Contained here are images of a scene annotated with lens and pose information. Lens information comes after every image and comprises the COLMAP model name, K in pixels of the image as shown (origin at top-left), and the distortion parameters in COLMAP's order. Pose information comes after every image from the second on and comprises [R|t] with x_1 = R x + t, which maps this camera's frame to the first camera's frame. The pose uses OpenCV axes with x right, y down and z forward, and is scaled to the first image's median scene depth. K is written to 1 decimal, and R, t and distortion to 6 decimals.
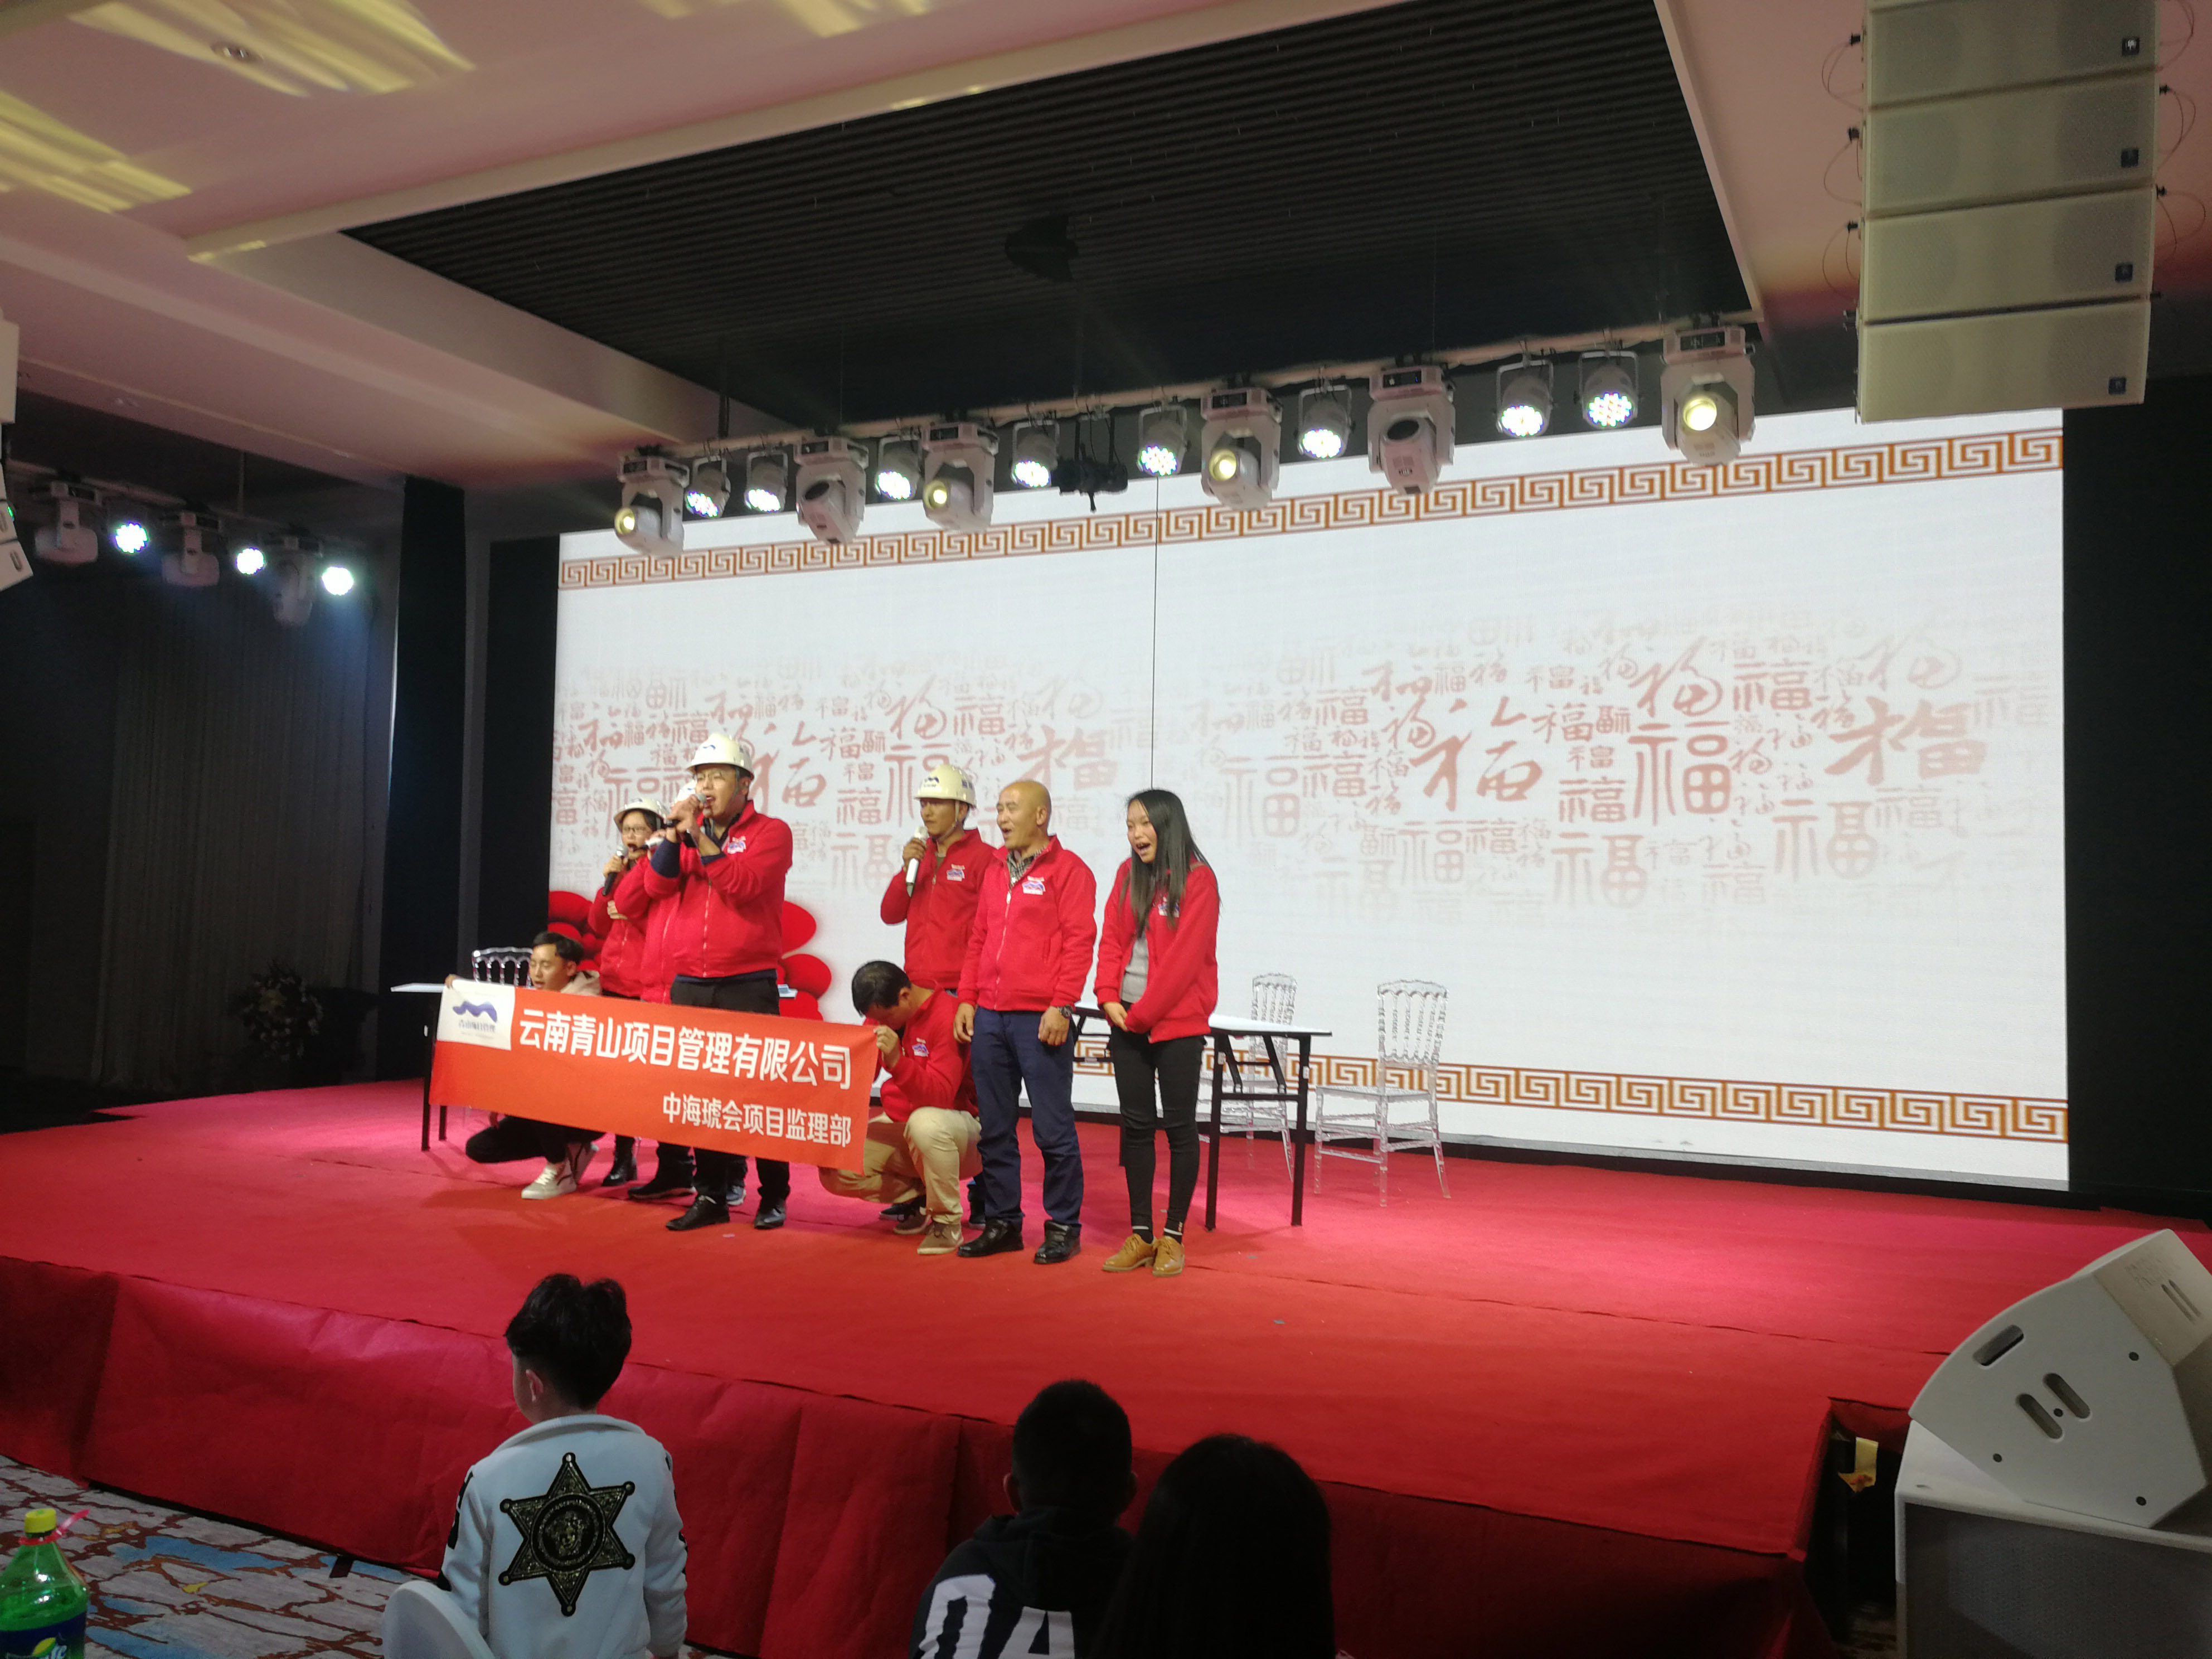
lens RADIAL K [[1752.2, 0, 1121.0], [0, 1752.2, 851.2], [0, 0, 1]] dist [-0.010663, 0.027098]
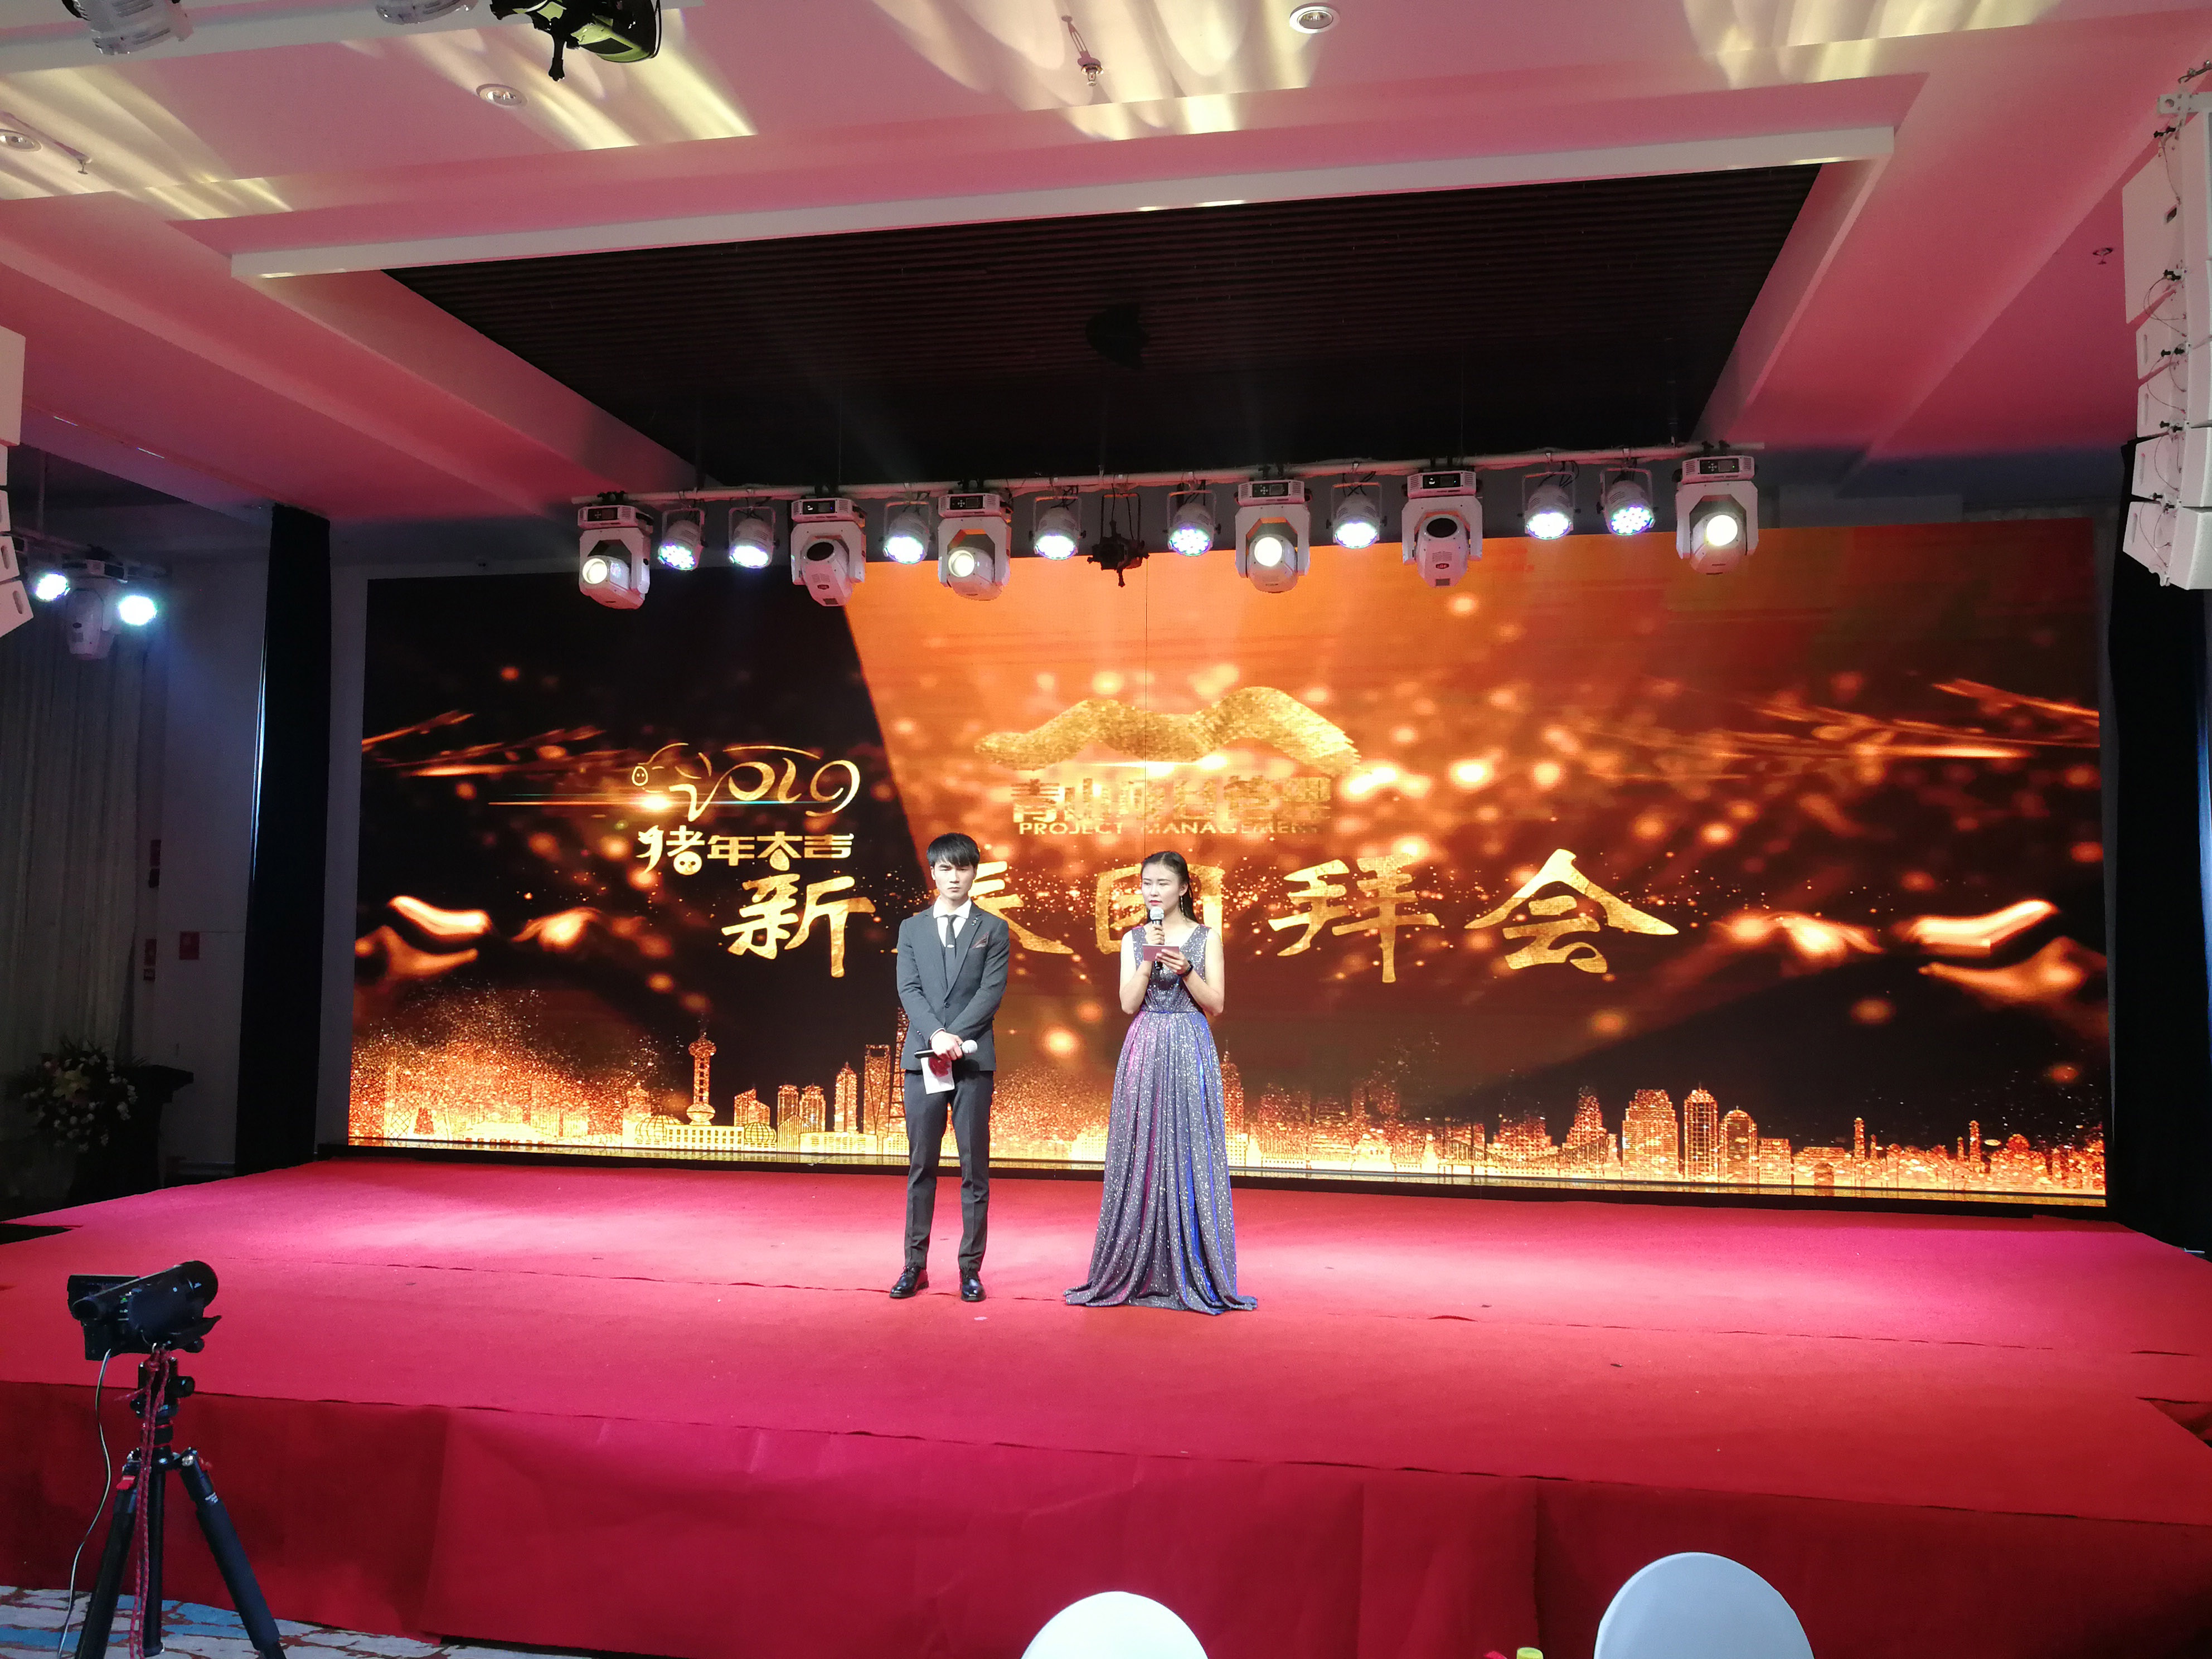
lens RADIAL K [[1752.2, 0, 1104.4], [0, 1752.2, 836.9], [0, 0, 1]] dist [-0.010663, 0.027098]
pose [[0.966326, 0.002650, 0.257308, -0.289550], [0.003990, 0.999672, -0.025282, -0.020156], [-0.257291, 0.025457, 0.965999, 0.009844]]
